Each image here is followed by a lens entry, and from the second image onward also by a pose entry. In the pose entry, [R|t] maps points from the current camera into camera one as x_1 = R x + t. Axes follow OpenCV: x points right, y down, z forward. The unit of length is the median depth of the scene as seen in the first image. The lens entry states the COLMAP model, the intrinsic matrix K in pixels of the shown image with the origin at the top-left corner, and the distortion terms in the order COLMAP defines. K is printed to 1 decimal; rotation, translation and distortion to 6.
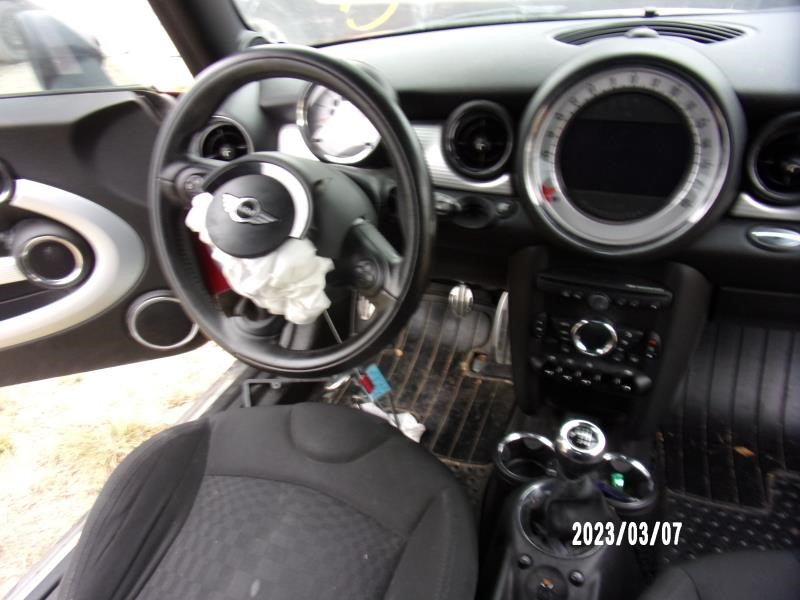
lens RADIAL K [[610.5, 0, 396.1], [0, 610.5, 300.5], [0, 0, 1]] dist [-0.012443, 0.035314]
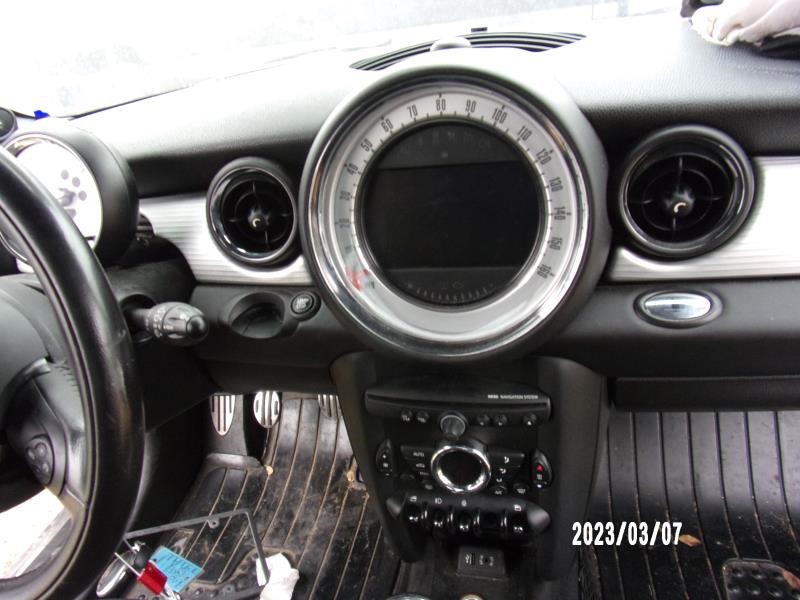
lens RADIAL K [[610.5, 0, 401.7], [0, 610.5, 300.5], [0, 0, 1]] dist [-0.012443, 0.035314]
pose [[0.984222, -0.129334, 0.120746, 0.203419], [0.140004, 0.986539, -0.084495, -0.081758], [-0.108193, 0.100067, 0.989081, 0.303082]]
